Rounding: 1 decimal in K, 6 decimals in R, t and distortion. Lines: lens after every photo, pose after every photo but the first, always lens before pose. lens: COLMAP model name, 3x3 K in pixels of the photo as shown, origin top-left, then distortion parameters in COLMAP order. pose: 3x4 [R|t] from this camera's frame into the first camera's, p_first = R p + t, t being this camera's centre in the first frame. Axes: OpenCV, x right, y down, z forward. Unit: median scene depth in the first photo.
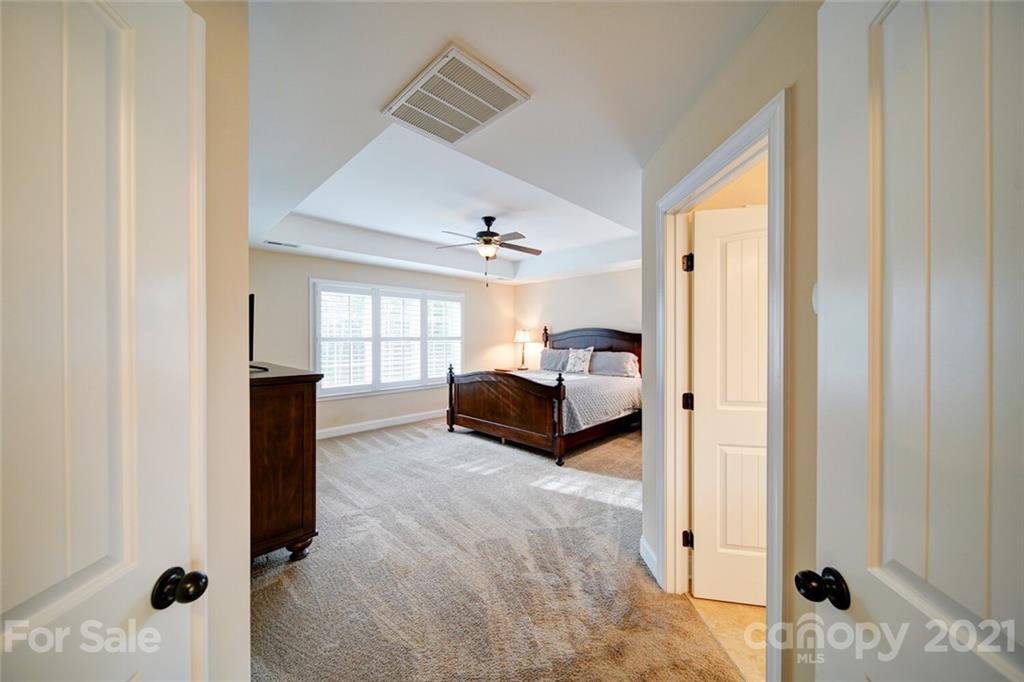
lens RADIAL K [[363.6, 0, 508.8], [0, 363.6, 341.3], [0, 0, 1]] dist [0.001016, 0.000140]
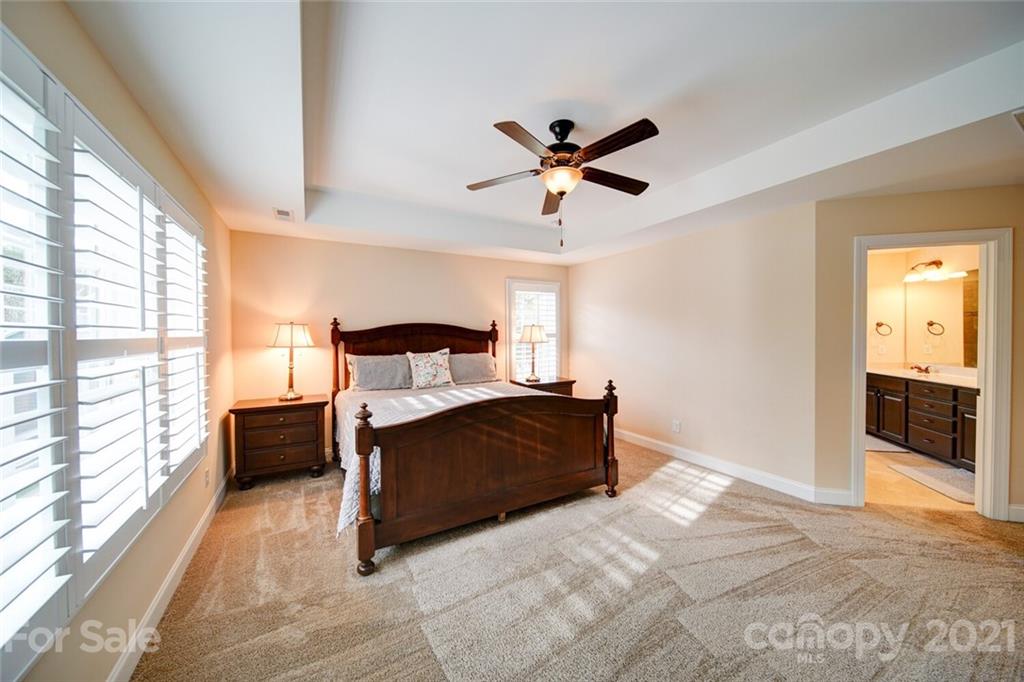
lens RADIAL K [[363.6, 0, 497.0], [0, 363.6, 337.3], [0, 0, 1]] dist [0.001016, 0.000140]
pose [[0.259206, -0.009428, 0.965776, -0.514249], [0.016615, 0.999848, 0.005301, -0.011263], [-0.965679, 0.014672, 0.259323, 0.767727]]
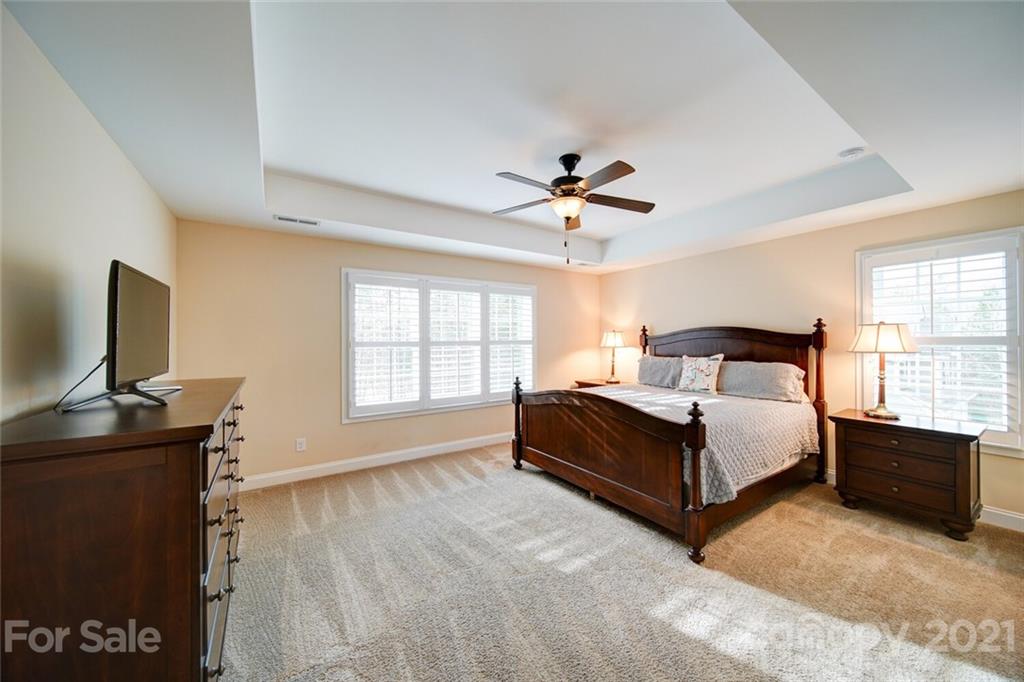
lens RADIAL K [[363.6, 0, 512.1], [0, 363.6, 335.7], [0, 0, 1]] dist [0.001016, 0.000140]
pose [[0.980391, -0.006547, -0.196955, -0.023234], [0.001847, 0.999709, -0.024040, -0.004277], [0.197055, 0.023205, 0.980118, 0.272118]]
